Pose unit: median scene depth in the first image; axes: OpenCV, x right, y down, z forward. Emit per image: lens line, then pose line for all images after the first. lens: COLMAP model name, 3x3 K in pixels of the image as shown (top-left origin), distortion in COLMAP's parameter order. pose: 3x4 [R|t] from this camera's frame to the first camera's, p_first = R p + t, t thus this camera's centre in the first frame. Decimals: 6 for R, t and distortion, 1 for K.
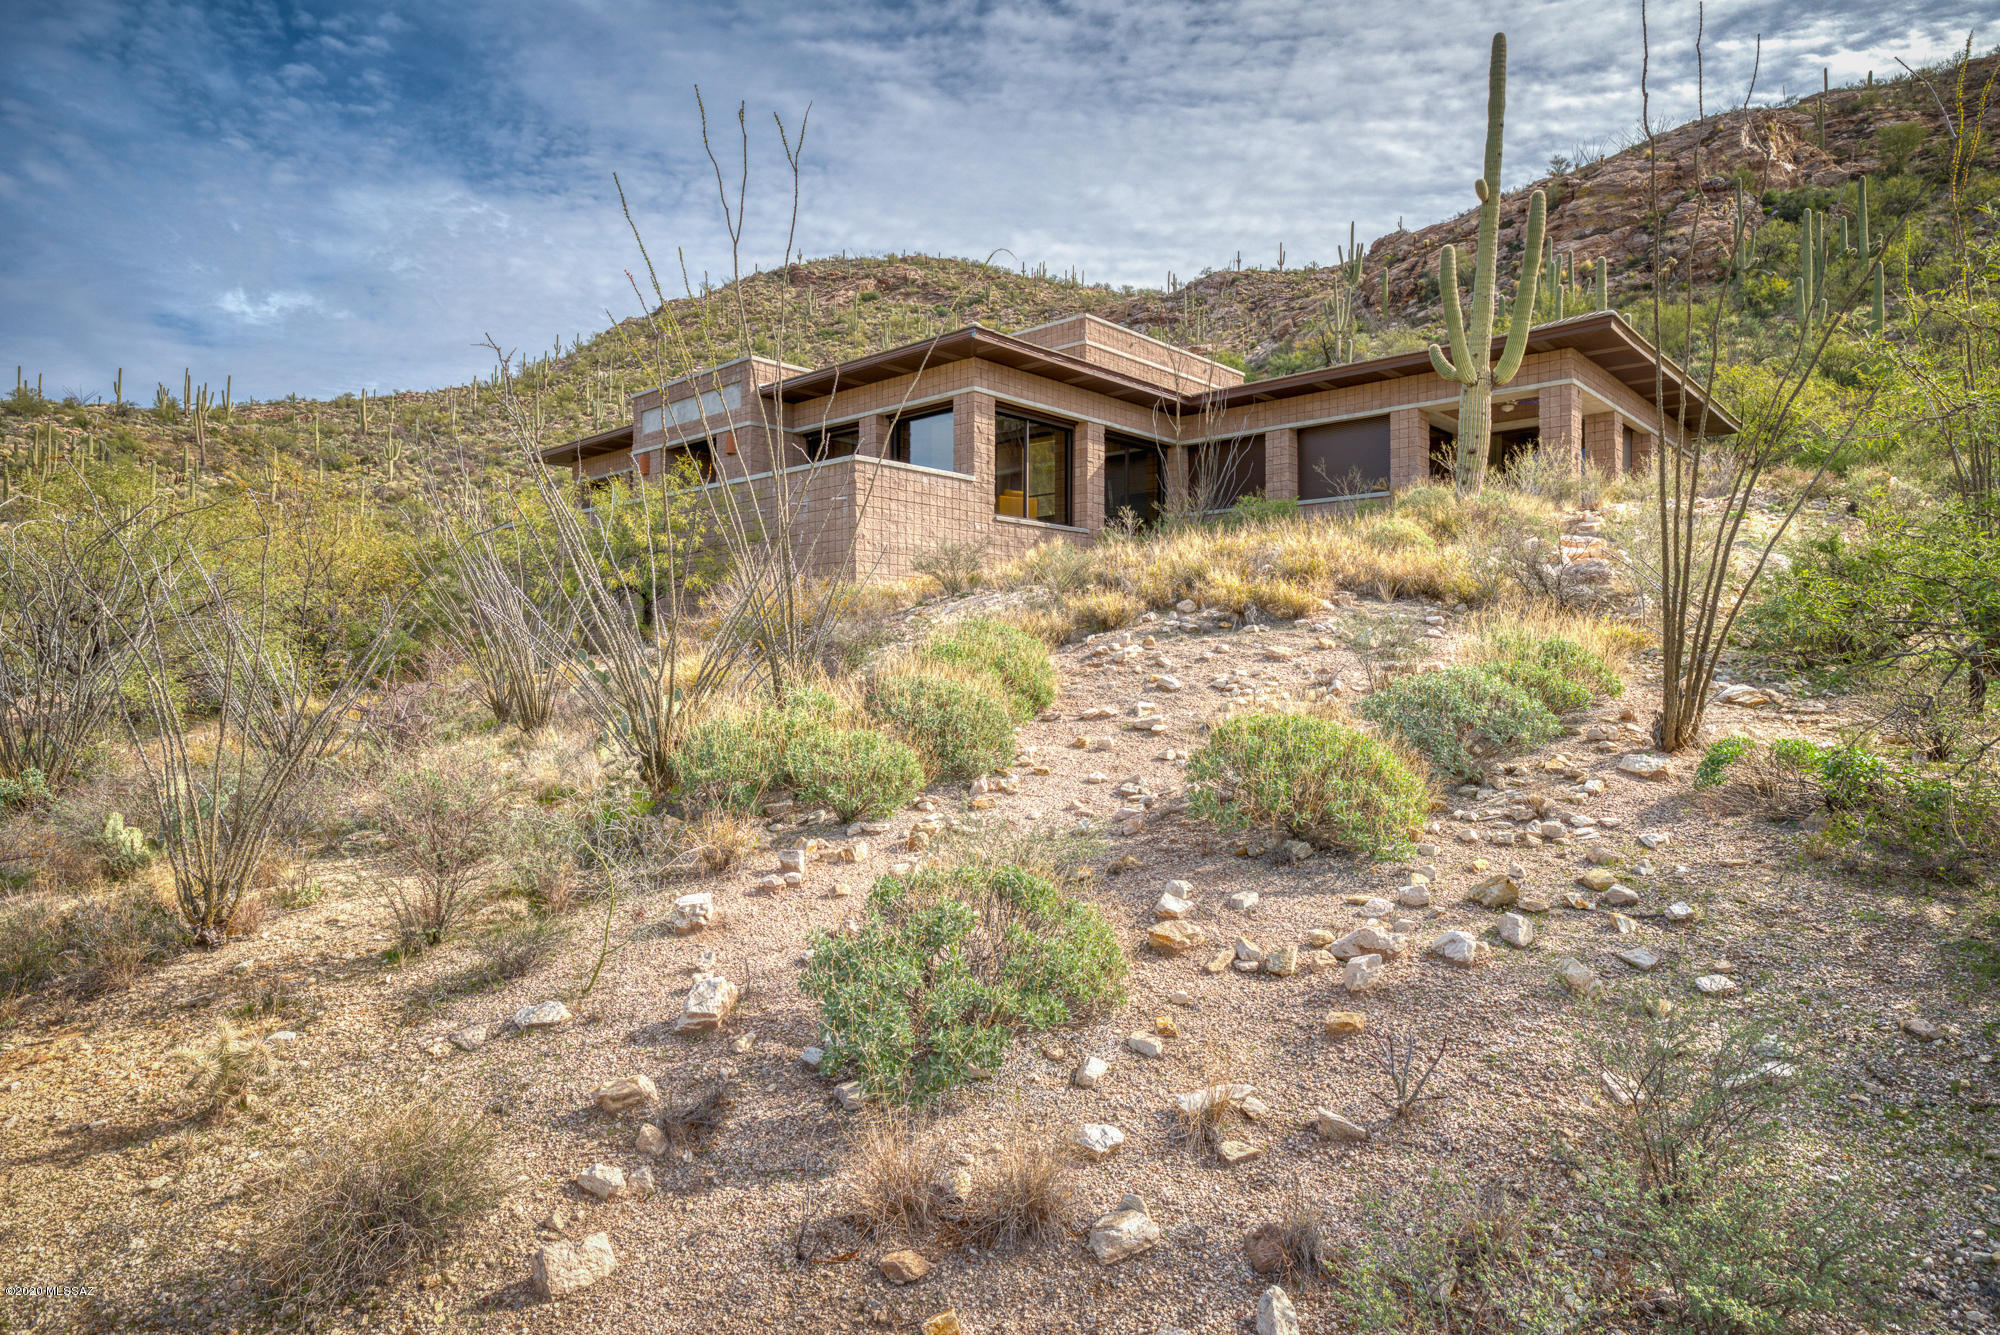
lens RADIAL K [[1111.9, 0, 1000.0], [0, 1111.9, 667.5], [0, 0, 1]] dist [-0.000310, -0.003409]
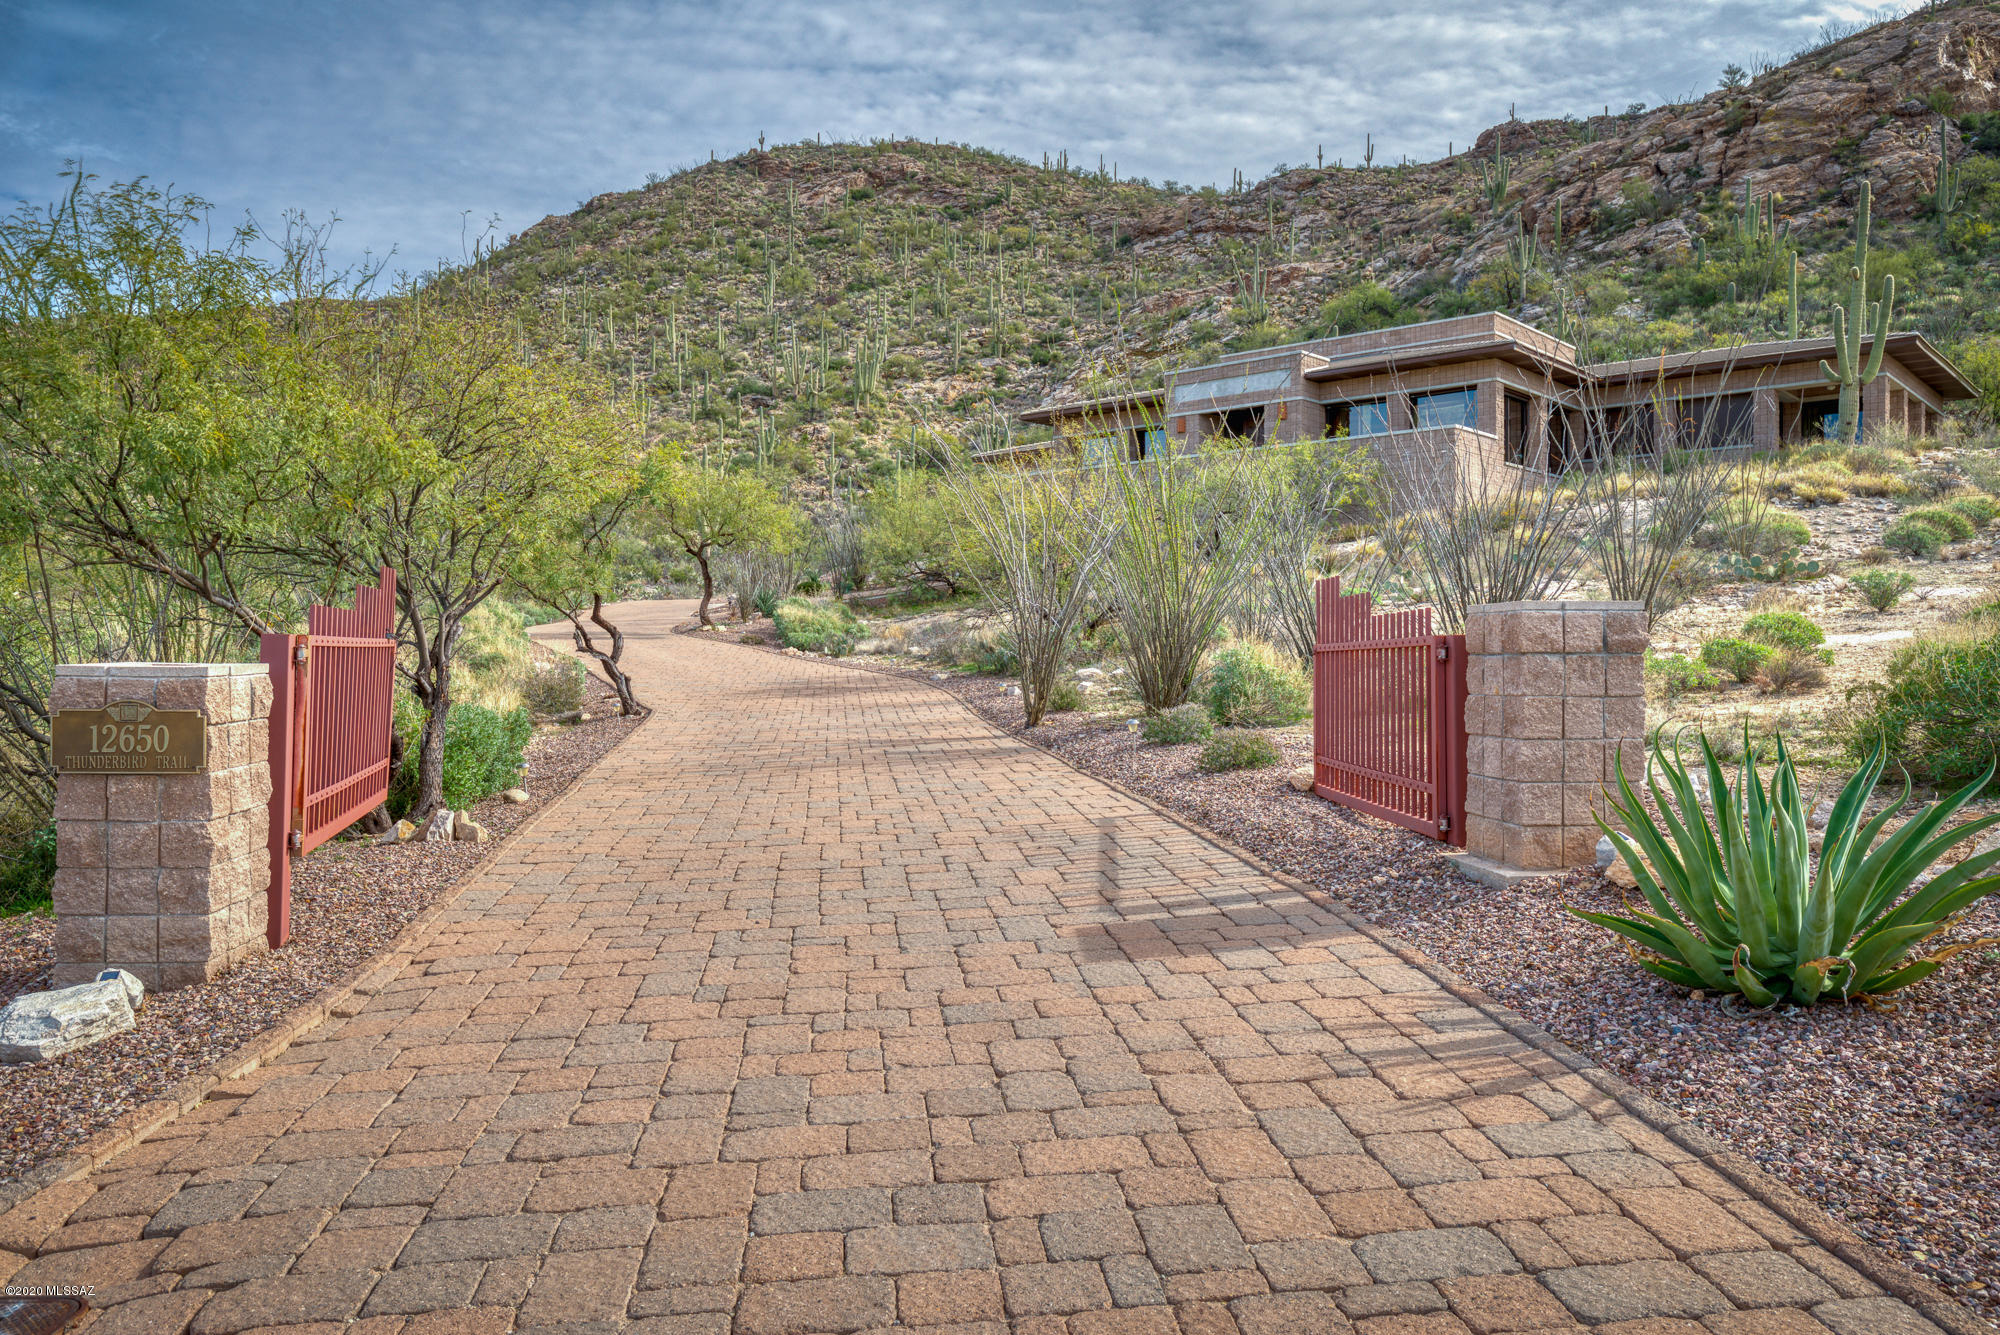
lens RADIAL K [[1447.3, 0, 1000.0], [0, 1447.3, 667.5], [0, 0, 1]] dist [0.023940, 0.005323]
pose [[0.999370, -0.005262, 0.035097, -0.166345], [0.005118, 0.999978, 0.004203, 0.029006], [-0.035119, -0.004021, 0.999375, -0.209737]]
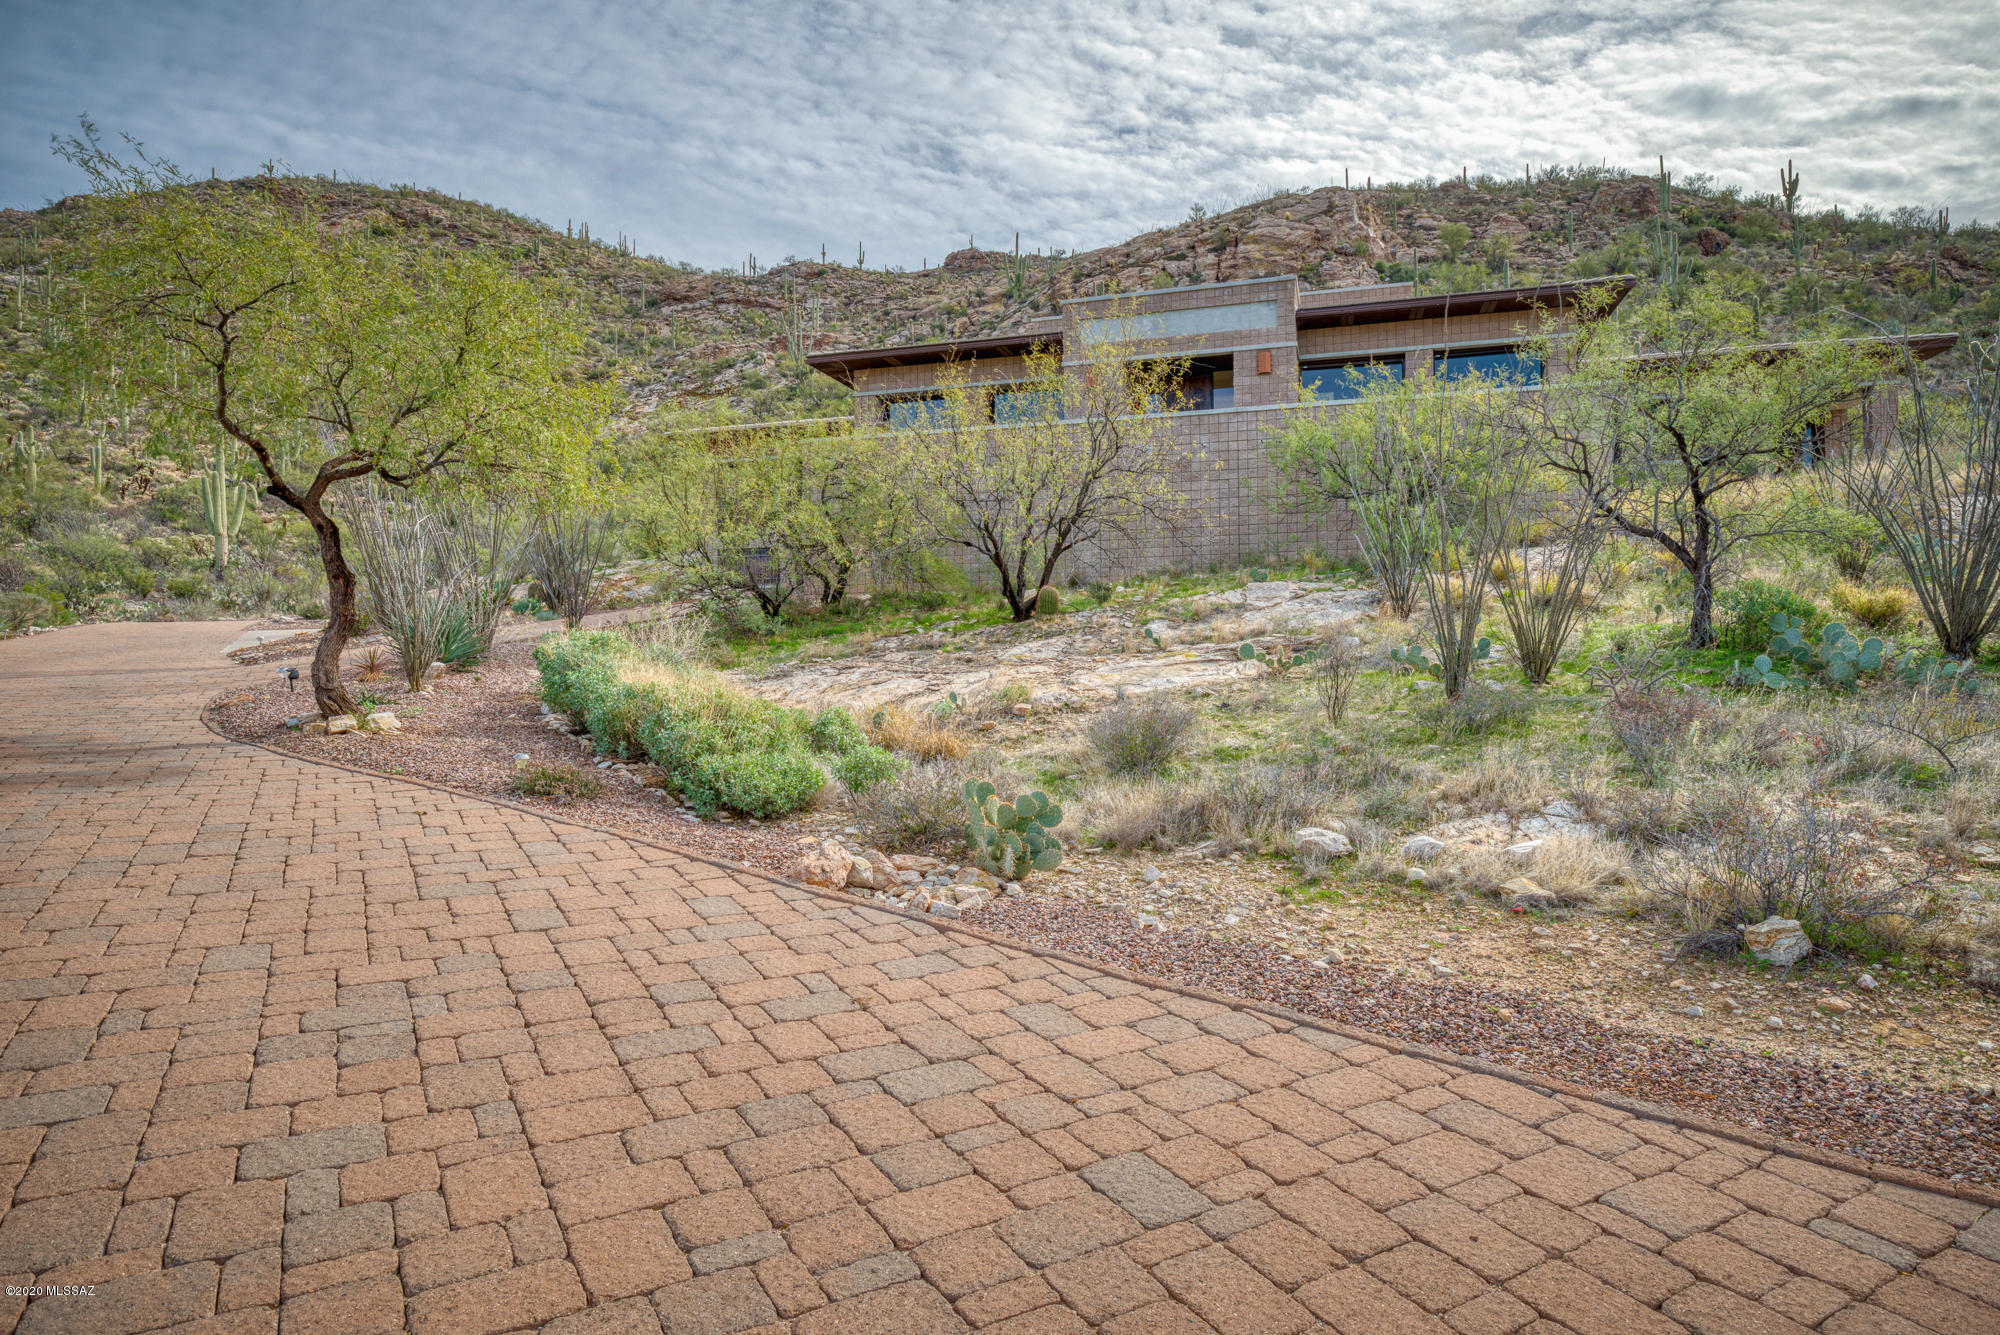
lens RADIAL K [[1138.4, 0, 1000.0], [0, 1138.4, 667.5], [0, 0, 1]] dist [-0.004584, -0.001518]
pose [[0.900722, -0.006938, 0.434340, -0.219420], [0.008564, 0.999962, -0.001786, 0.015955], [-0.434311, 0.005328, 0.900747, 0.051643]]
